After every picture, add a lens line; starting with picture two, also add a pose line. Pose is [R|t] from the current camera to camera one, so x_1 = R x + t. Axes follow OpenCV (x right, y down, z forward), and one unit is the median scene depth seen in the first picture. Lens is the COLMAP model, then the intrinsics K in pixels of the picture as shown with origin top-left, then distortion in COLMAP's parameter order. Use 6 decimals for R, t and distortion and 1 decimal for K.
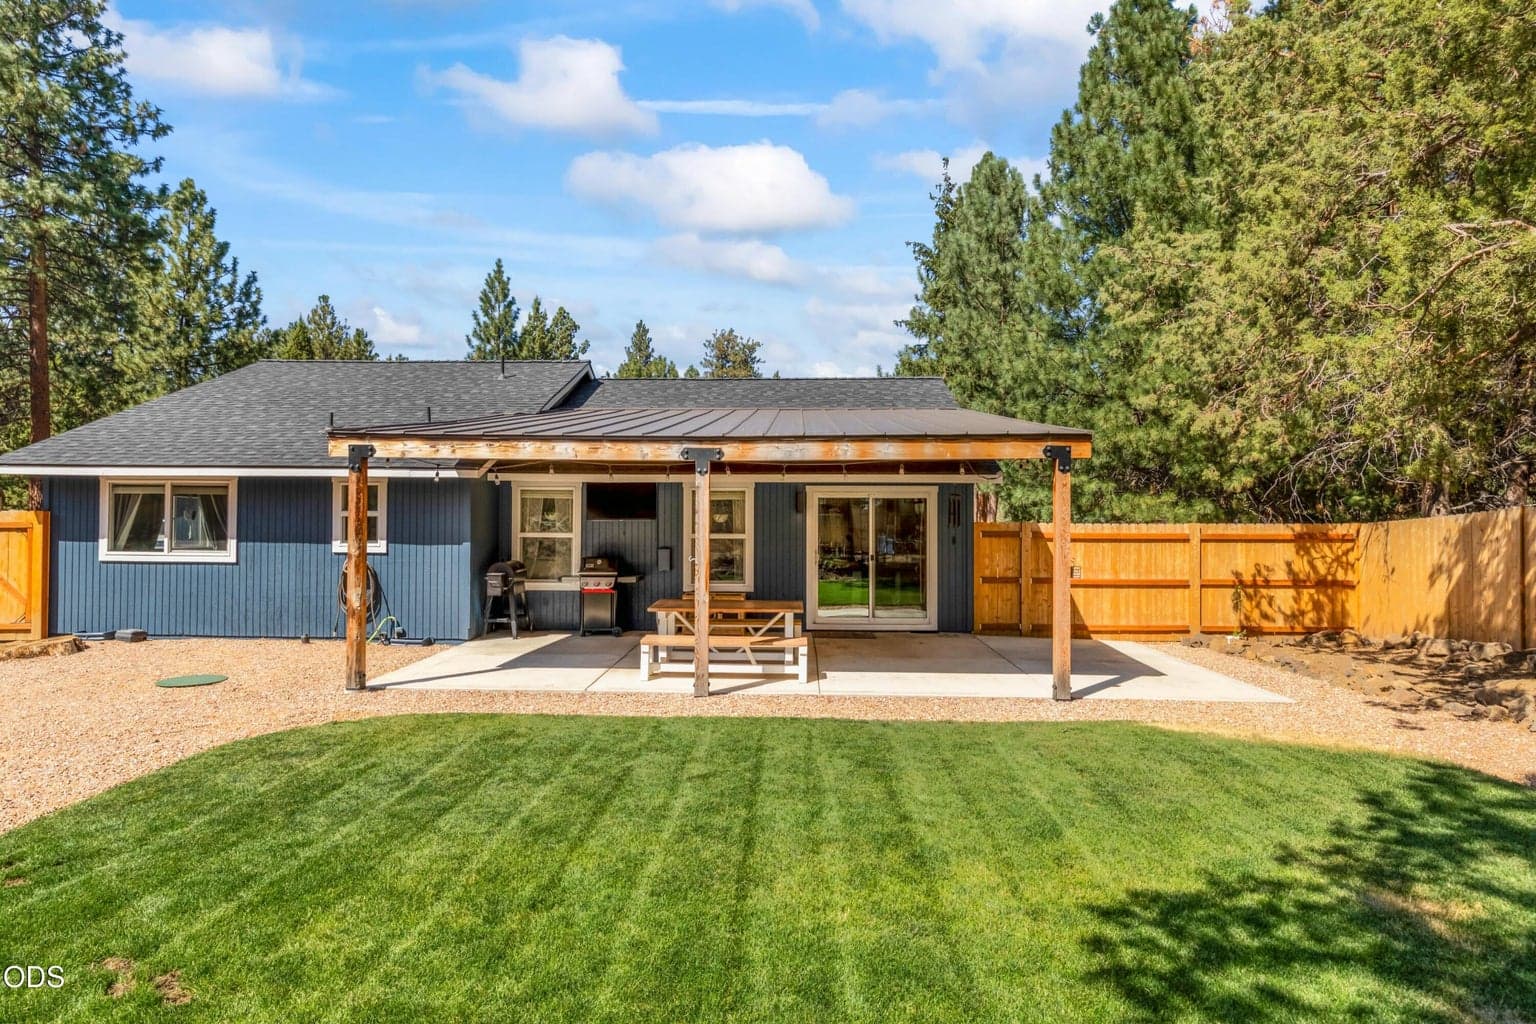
lens RADIAL K [[849.4, 0, 770.6], [0, 849.4, 509.5], [0, 0, 1]] dist [-0.007104, 0.001083]
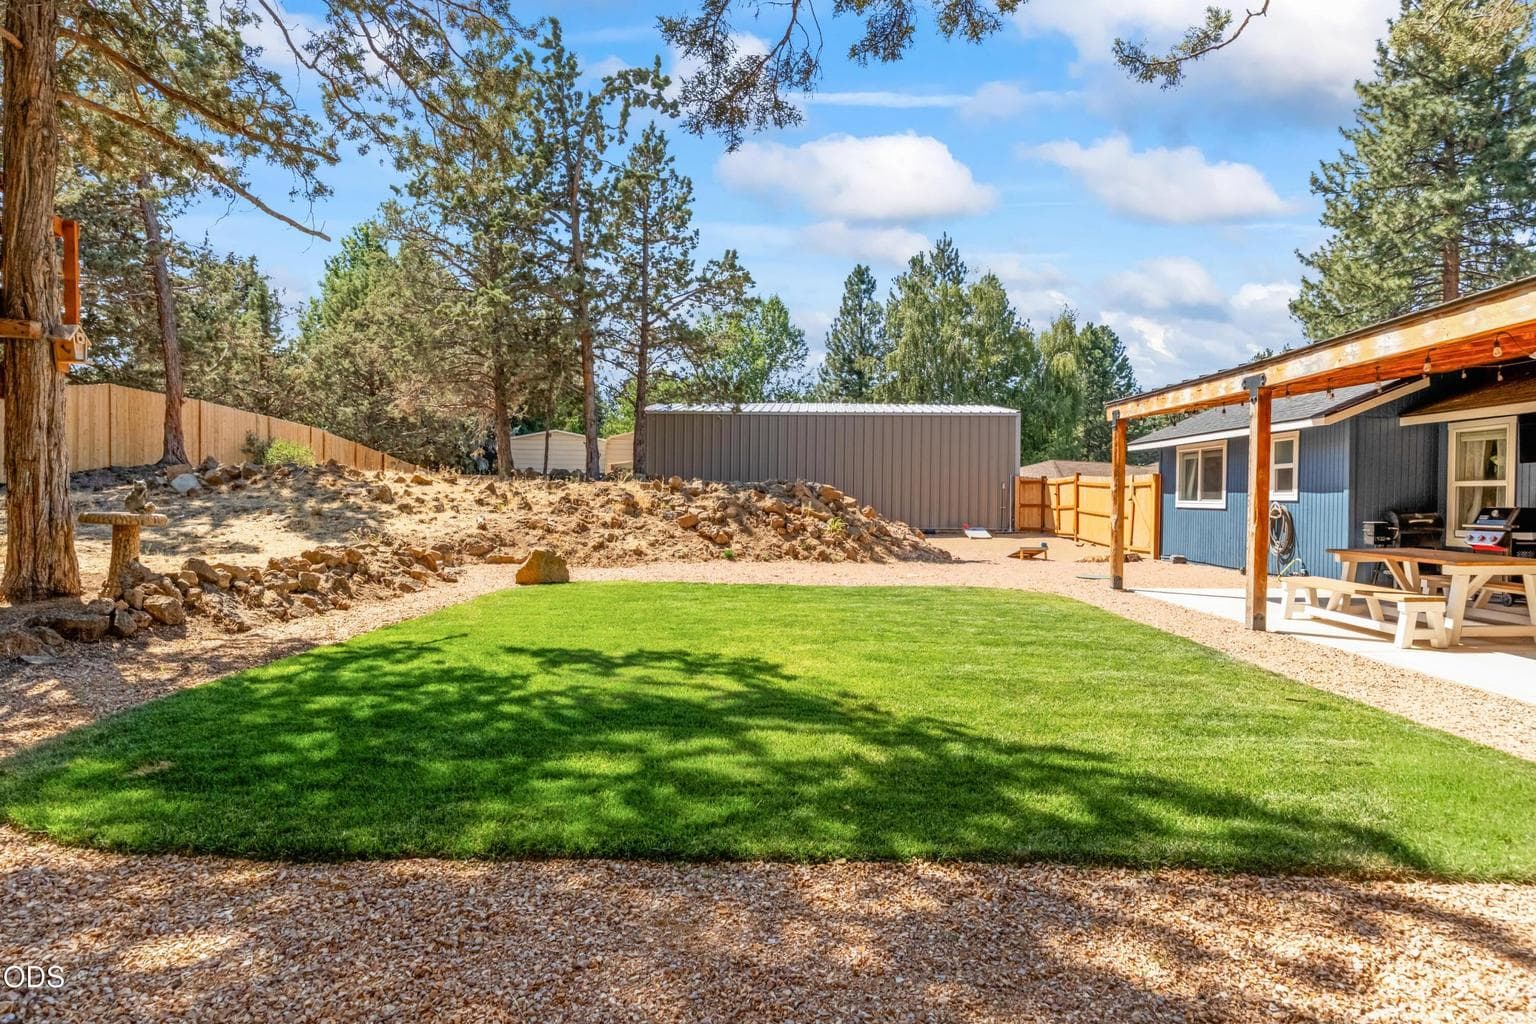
lens RADIAL K [[849.4, 0, 771.4], [0, 849.4, 511.4], [0, 0, 1]] dist [-0.007104, 0.001083]
pose [[0.008689, 0.010247, -0.999910, 1.068308], [0.006225, 0.999928, 0.010301, 0.084232], [0.999943, -0.006314, 0.008624, 0.525816]]
